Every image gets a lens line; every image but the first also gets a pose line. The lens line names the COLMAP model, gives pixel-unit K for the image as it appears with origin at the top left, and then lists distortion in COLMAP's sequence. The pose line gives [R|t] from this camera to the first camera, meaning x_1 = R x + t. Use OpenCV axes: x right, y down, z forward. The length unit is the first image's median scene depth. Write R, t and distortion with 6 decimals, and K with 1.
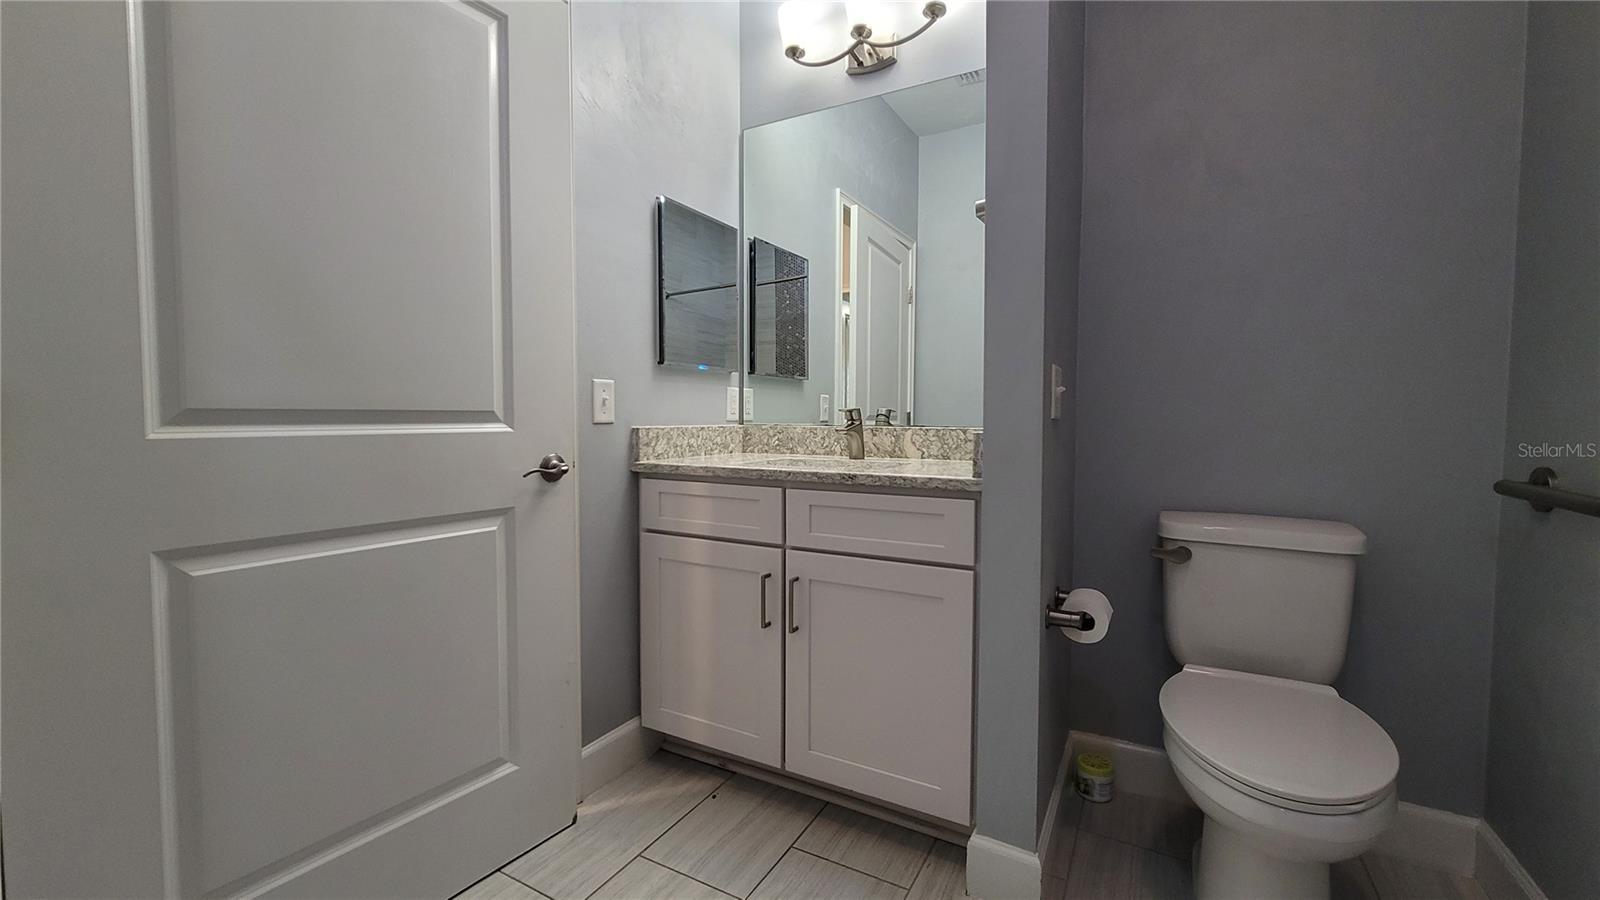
lens RADIAL K [[649.6, 0, 805.4], [0, 649.6, 444.7], [0, 0, 1]] dist [-0.007918, 0.004428]
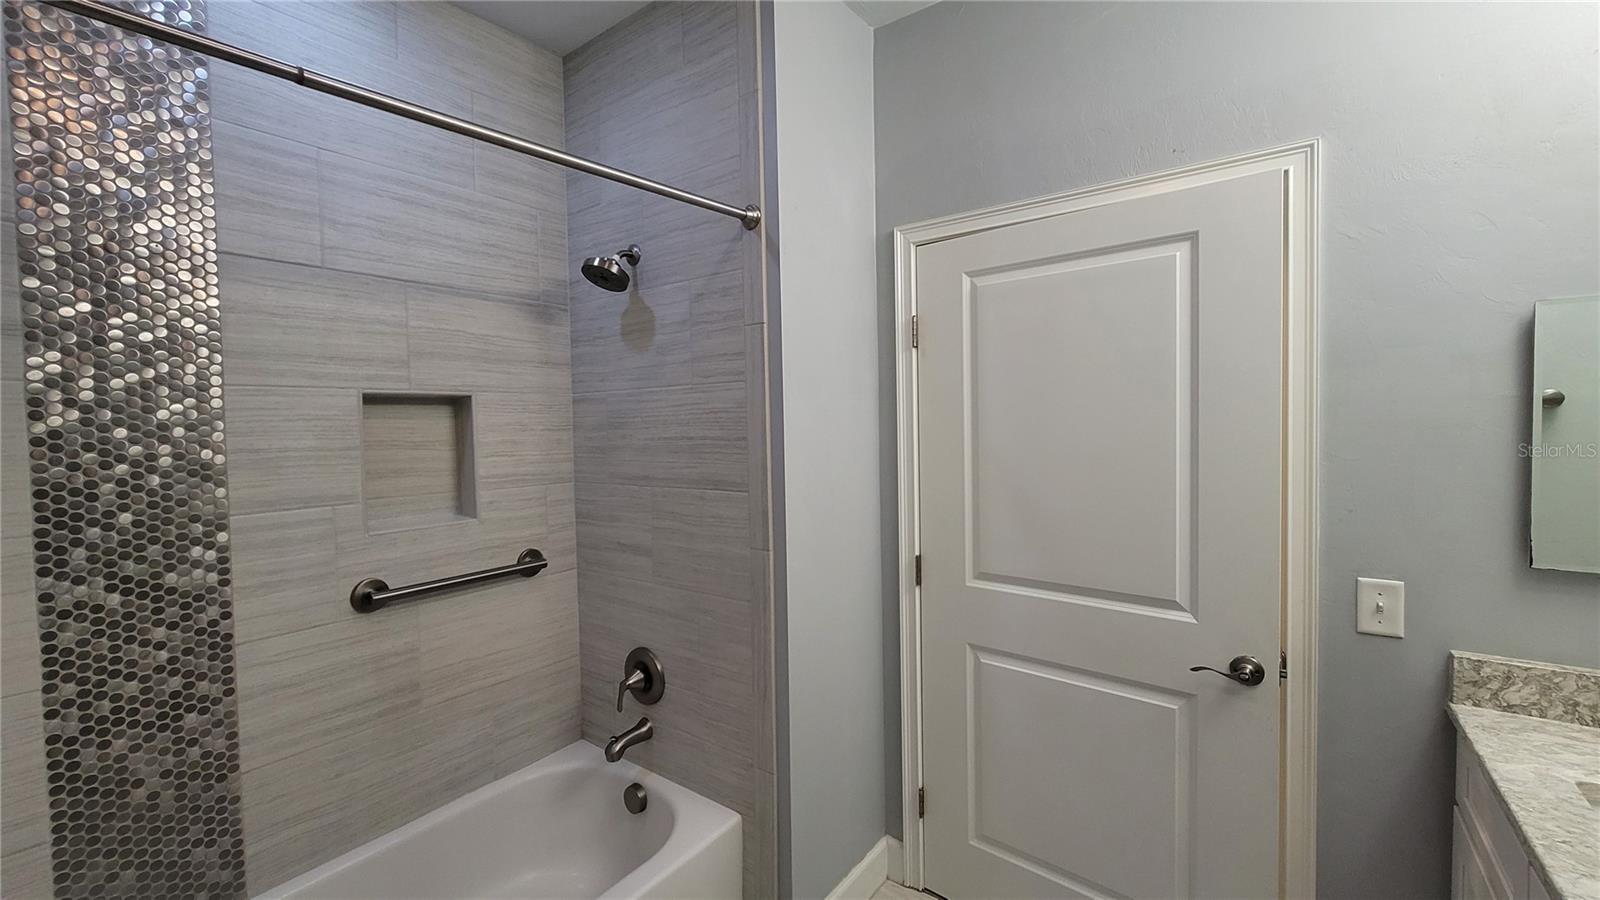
lens RADIAL K [[649.6, 0, 805.4], [0, 649.6, 444.7], [0, 0, 1]] dist [-0.007918, 0.004428]
pose [[-0.127402, 0.036105, -0.991194, 0.659043], [-0.026099, 0.998869, 0.039739, -0.336017], [0.991508, 0.030932, -0.126315, 0.503823]]
